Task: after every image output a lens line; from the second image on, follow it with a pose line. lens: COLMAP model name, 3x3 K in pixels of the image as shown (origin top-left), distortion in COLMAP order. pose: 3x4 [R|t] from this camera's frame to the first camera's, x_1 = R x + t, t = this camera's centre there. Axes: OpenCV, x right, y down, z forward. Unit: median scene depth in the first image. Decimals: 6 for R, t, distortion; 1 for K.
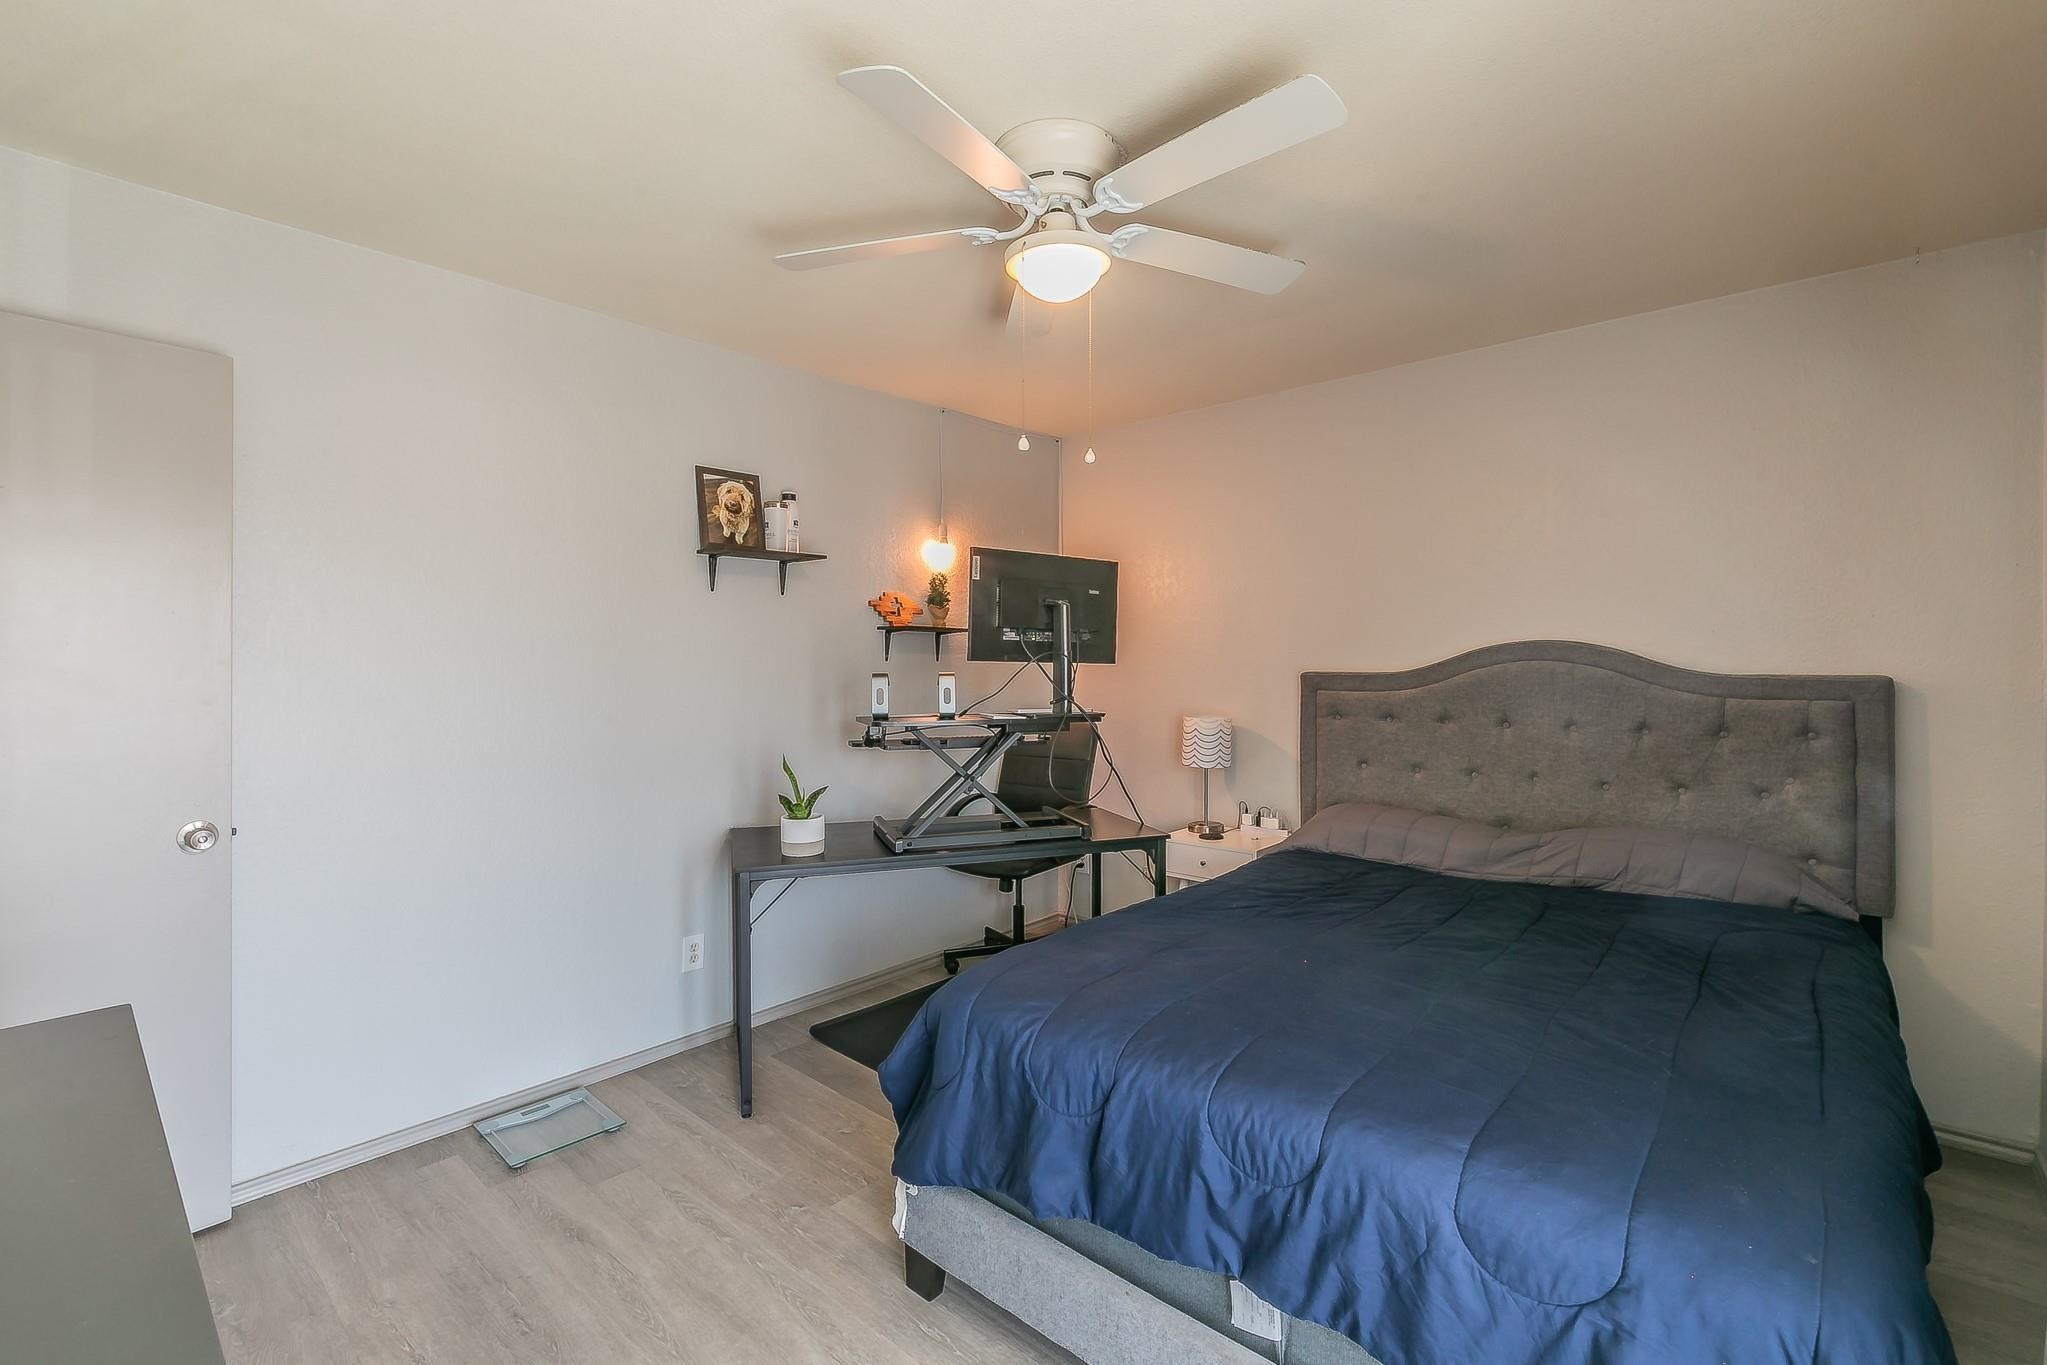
lens RADIAL K [[893.7, 0, 1033.4], [0, 893.7, 669.4], [0, 0, 1]] dist [-0.001060, 0.000022]
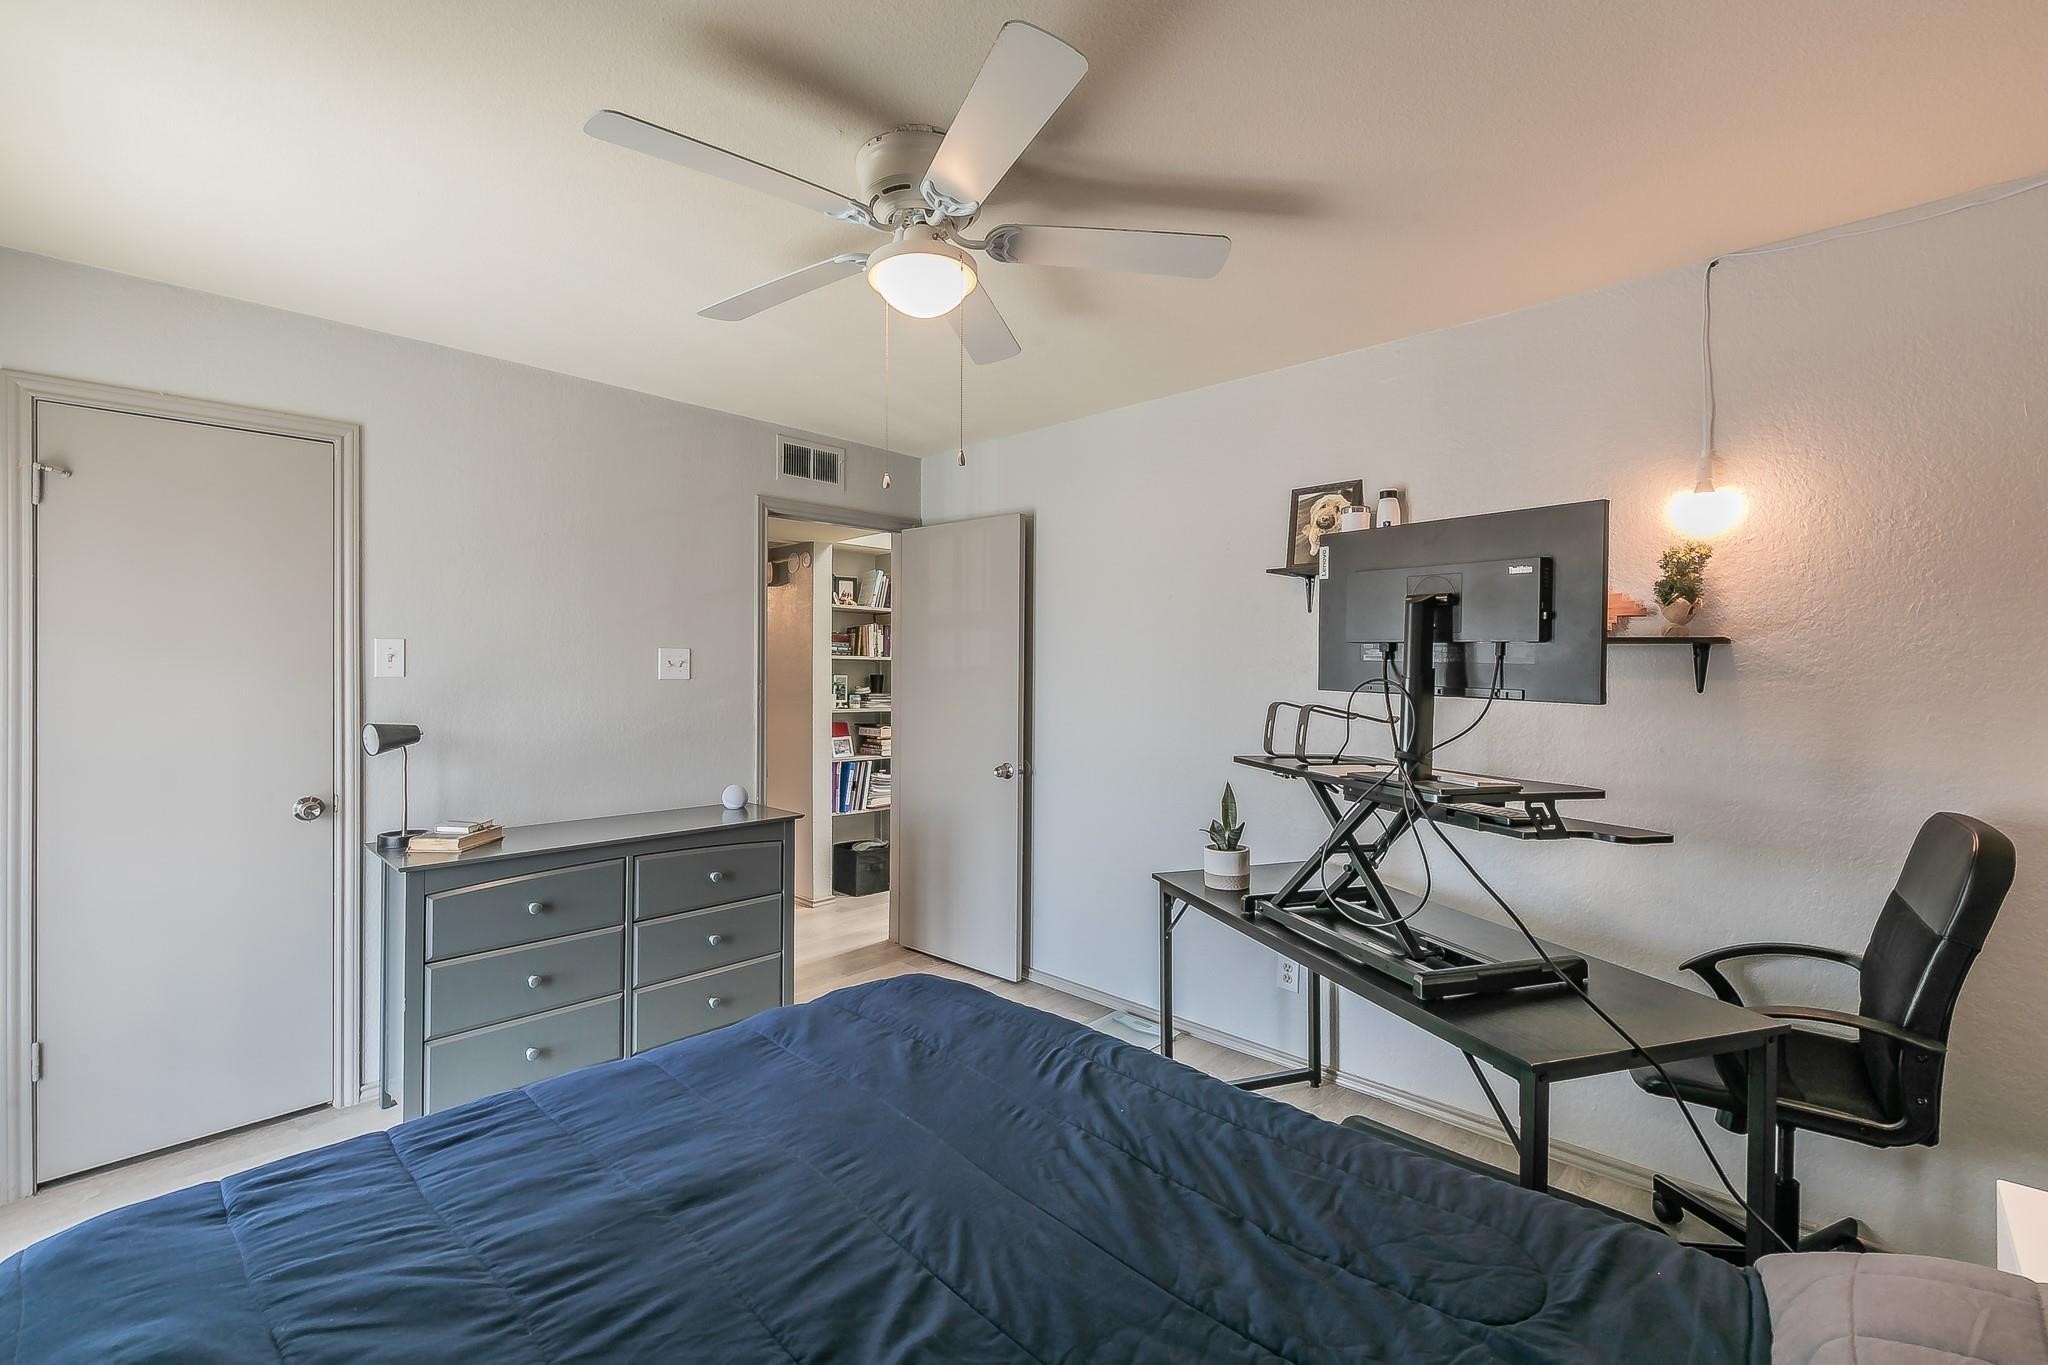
lens RADIAL K [[894.1, 0, 1034.0], [0, 894.1, 669.4], [0, 0, 1]] dist [-0.001060, 0.000022]
pose [[-0.026445, 0.003586, -0.999644, 0.682141], [-0.014432, 0.999888, 0.003968, -0.027128], [0.999546, 0.014532, -0.026390, 0.788313]]
